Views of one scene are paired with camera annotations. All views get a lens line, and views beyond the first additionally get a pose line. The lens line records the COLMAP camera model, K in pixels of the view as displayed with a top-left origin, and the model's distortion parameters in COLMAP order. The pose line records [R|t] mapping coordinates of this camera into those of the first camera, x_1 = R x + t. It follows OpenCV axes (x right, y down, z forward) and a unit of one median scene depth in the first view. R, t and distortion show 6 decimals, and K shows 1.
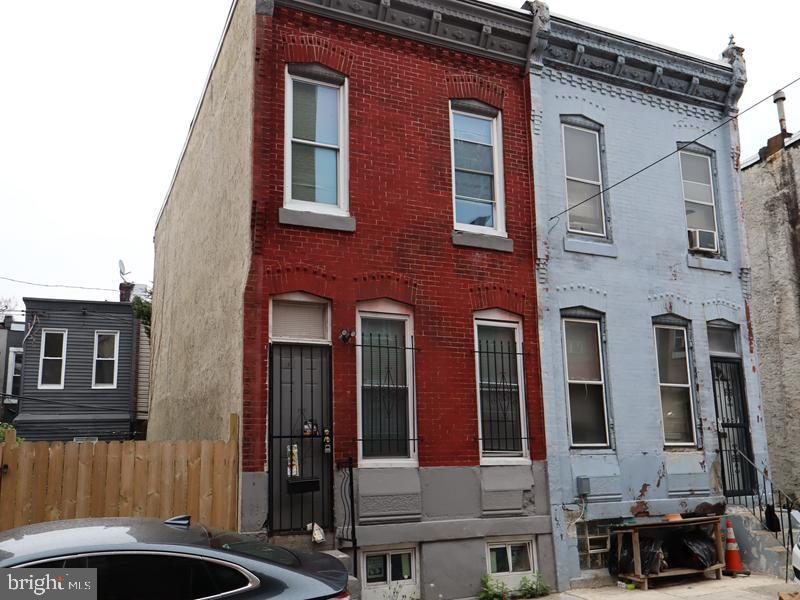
lens RADIAL K [[730.5, 0, 398.0], [0, 730.5, 312.8], [0, 0, 1]] dist [0.044957, 0.000000]
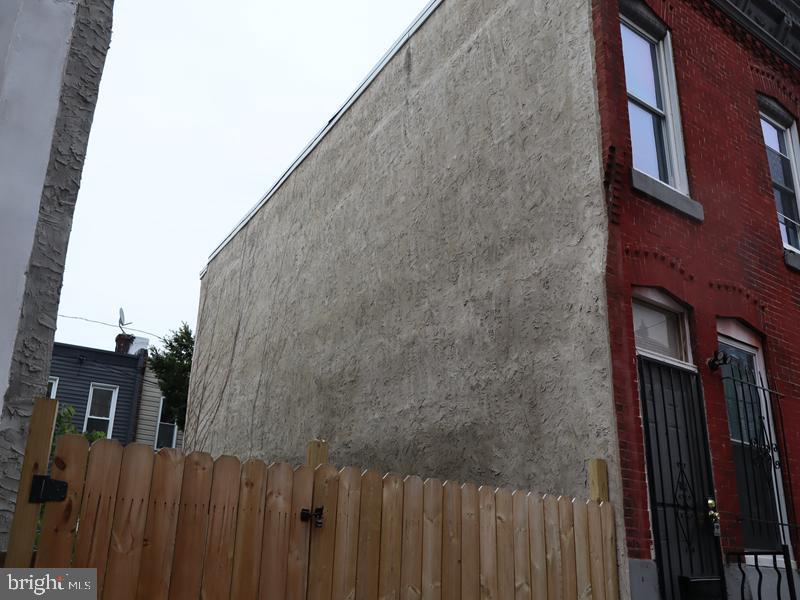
lens RADIAL K [[690.6, 0, 394.8], [0, 690.6, 342.1], [0, 0, 1]] dist [0.021678, -0.027896]
pose [[0.985893, 0.101558, 0.133045, -0.452000], [-0.085013, 0.988554, -0.124631, 0.119345], [-0.144180, 0.111563, 0.983243, 0.415384]]
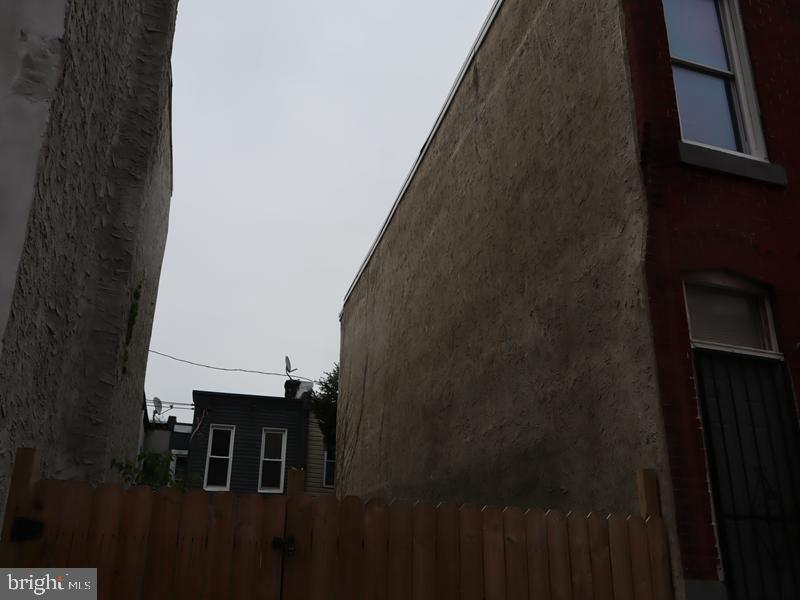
lens RADIAL K [[690.6, 0, 393.1], [0, 690.6, 348.6], [0, 0, 1]] dist [0.021678, -0.027896]
pose [[0.989304, -0.008194, -0.145635, -0.316346], [-0.012683, 0.989808, -0.141842, 0.116273], [0.145313, 0.142172, 0.979118, 0.422182]]
